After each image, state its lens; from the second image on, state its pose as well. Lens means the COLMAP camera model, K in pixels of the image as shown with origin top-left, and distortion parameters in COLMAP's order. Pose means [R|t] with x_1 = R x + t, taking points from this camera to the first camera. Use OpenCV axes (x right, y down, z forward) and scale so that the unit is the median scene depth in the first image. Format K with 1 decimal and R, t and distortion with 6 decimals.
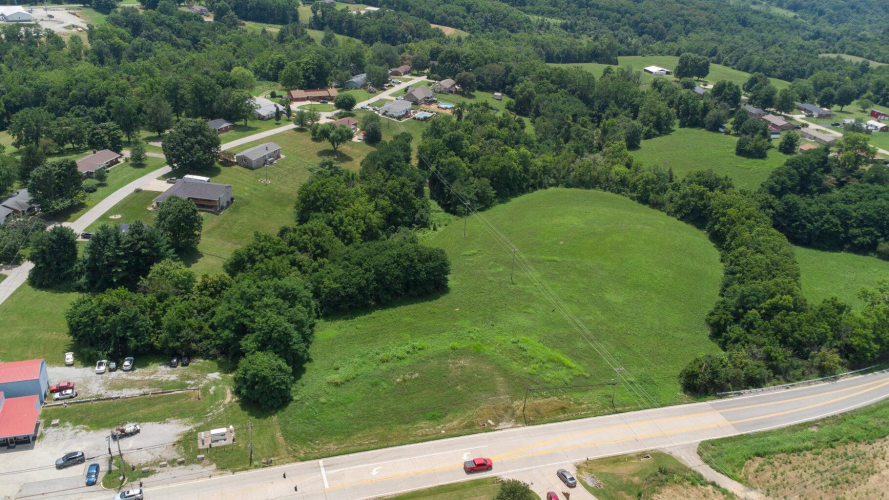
lens RADIAL K [[706.3, 0, 444.5], [0, 706.3, 250.0], [0, 0, 1]] dist [0.013289, 0.000884]
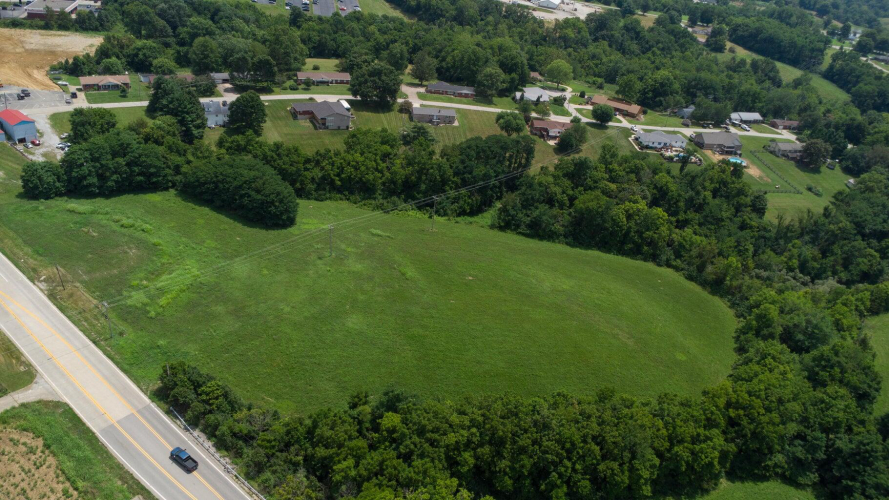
lens RADIAL K [[648.1, 0, 446.8], [0, 648.1, 250.4], [0, 0, 1]] dist [0.039120, -0.058169]
pose [[0.533393, 0.423914, -0.731976, 0.990093], [-0.441242, 0.877732, 0.186793, -0.243018], [0.721663, 0.223344, 0.655225, 0.634122]]
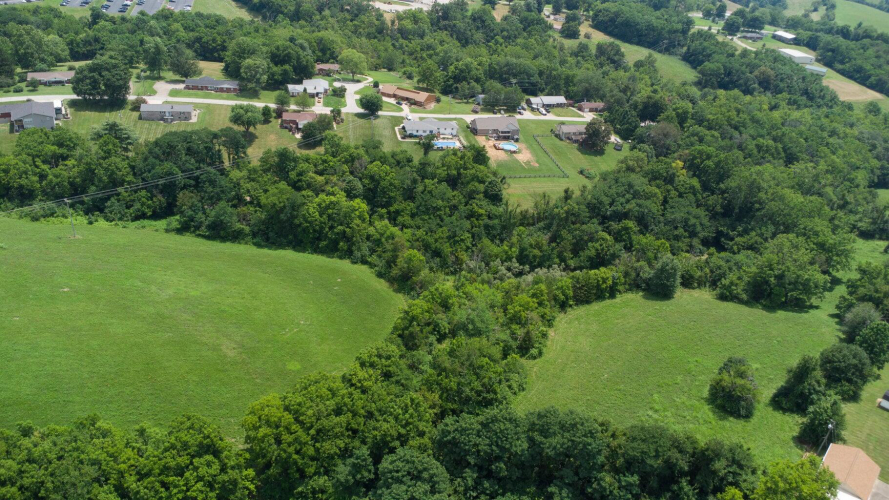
lens RADIAL K [[648.1, 0, 446.8], [0, 648.1, 250.4], [0, 0, 1]] dist [0.039120, -0.058169]
pose [[0.578352, 0.387797, -0.717720, 1.216738], [-0.397869, 0.902145, 0.166836, -0.449267], [0.712187, 0.189069, 0.676050, 1.129538]]
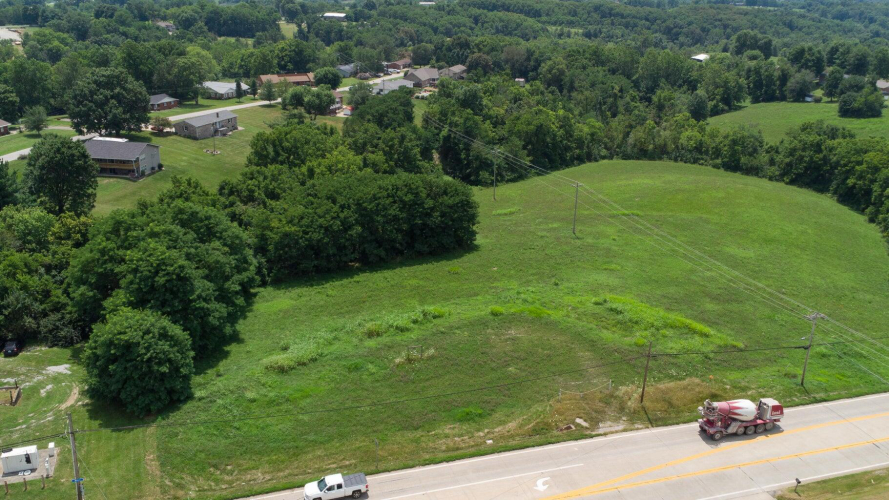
lens RADIAL K [[767.4, 0, 444.5], [0, 767.4, 250.0], [0, 0, 1]] dist [0.021917, -0.010937]
pose [[0.998612, -0.049908, -0.016845, -0.014233], [0.048038, 0.994081, -0.097440, 0.140943], [0.021609, 0.096496, 0.995099, 0.363839]]
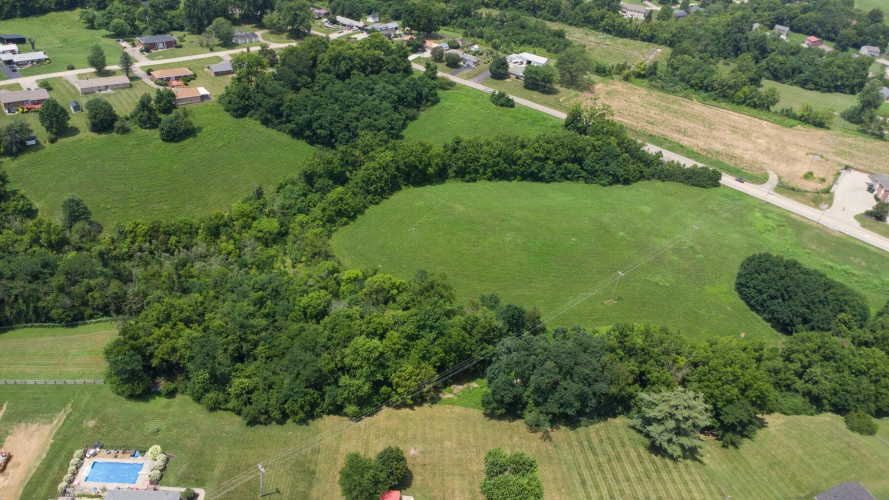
lens RADIAL K [[648.1, 0, 446.8], [0, 648.1, 250.4], [0, 0, 1]] dist [0.039120, -0.058169]
pose [[-0.414785, -0.605198, 0.679477, -0.607847], [0.247206, 0.643708, 0.724244, -1.061761], [-0.875696, 0.468376, -0.117391, 1.798045]]
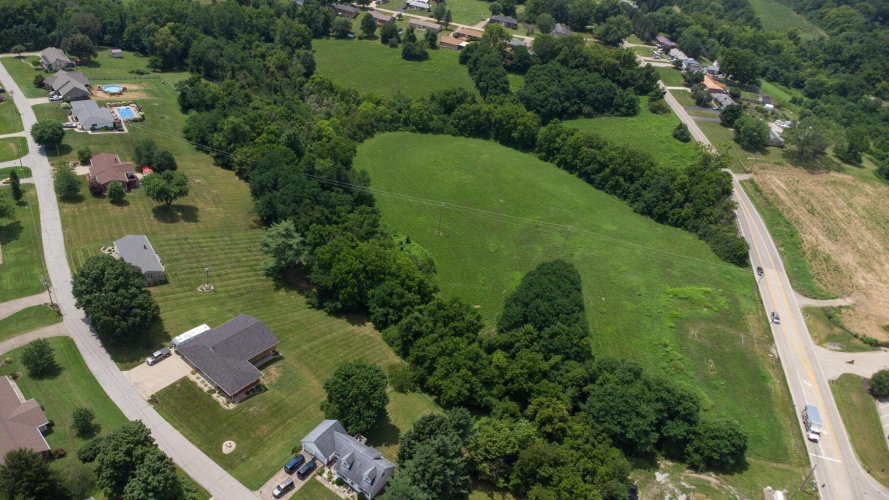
lens RADIAL K [[648.1, 0, 446.8], [0, 648.1, 250.4], [0, 0, 1]] dist [0.039120, -0.058169]
pose [[0.551623, -0.473028, 0.686991, -0.883407], [0.285064, 0.880959, 0.377690, -0.498592], [-0.783869, -0.012506, 0.620800, 0.586437]]
